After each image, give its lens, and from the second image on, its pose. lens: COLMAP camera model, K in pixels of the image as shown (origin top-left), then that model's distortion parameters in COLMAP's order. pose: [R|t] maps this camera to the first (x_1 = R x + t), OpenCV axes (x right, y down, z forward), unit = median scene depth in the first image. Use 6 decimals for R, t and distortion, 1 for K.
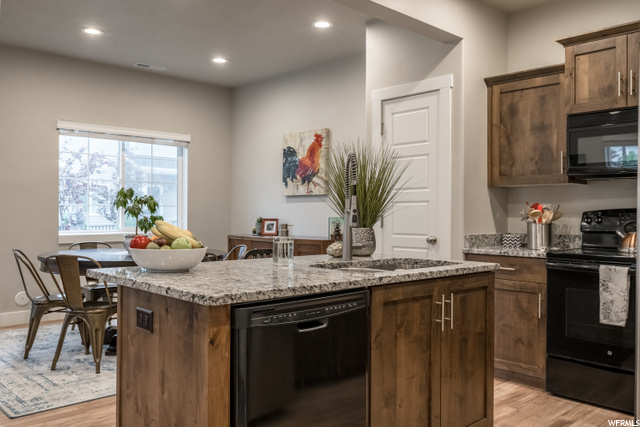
lens RADIAL K [[544.1, 0, 318.1], [0, 544.1, 211.8], [0, 0, 1]] dist [0.012322, -0.008107]
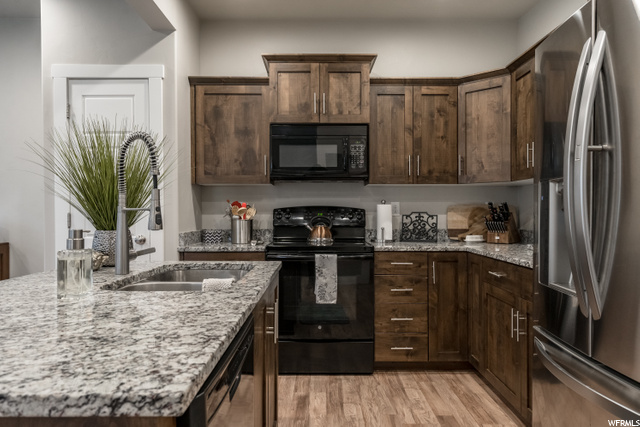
lens RADIAL K [[460.0, 0, 318.6], [0, 460.0, 212.4], [0, 0, 1]] dist [0.005033, 0.005610]
pose [[0.685927, -0.008875, 0.727616, -0.163338], [0.002991, 0.999952, 0.009377, -0.001519], [-0.727664, -0.004256, 0.685920, 0.261408]]
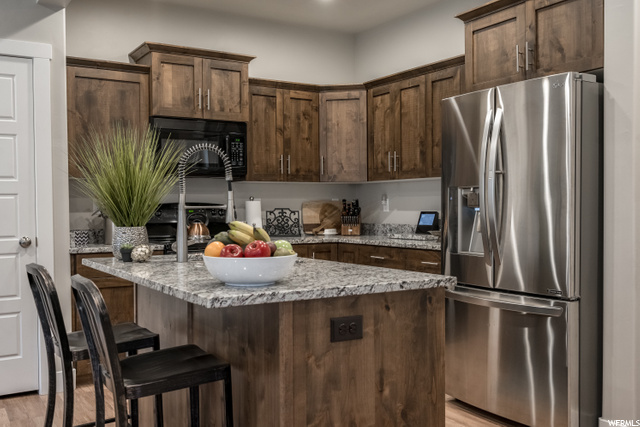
lens RADIAL K [[635.8, 0, 320.7], [0, 635.8, 213.7], [0, 0, 1]] dist [-0.008729, 0.000000]
pose [[0.200261, -0.019685, 0.979545, -0.670998], [0.005220, 0.999805, 0.019025, -0.006576], [-0.979729, 0.001304, 0.200325, 0.410487]]
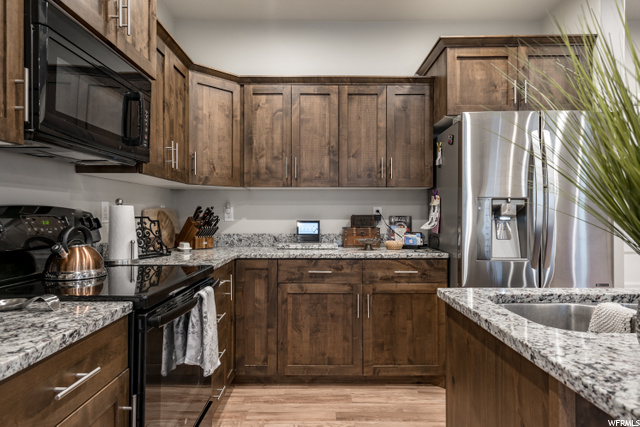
lens RADIAL K [[385.3, 0, 321.1], [0, 385.3, 214.4], [0, 0, 1]] dist [0.000705, 0.000467]
pose [[-0.728511, -0.009001, 0.684975, 0.075625], [-0.007712, 0.999958, 0.004939, -0.001692], [-0.684991, -0.001684, -0.728550, 1.025072]]
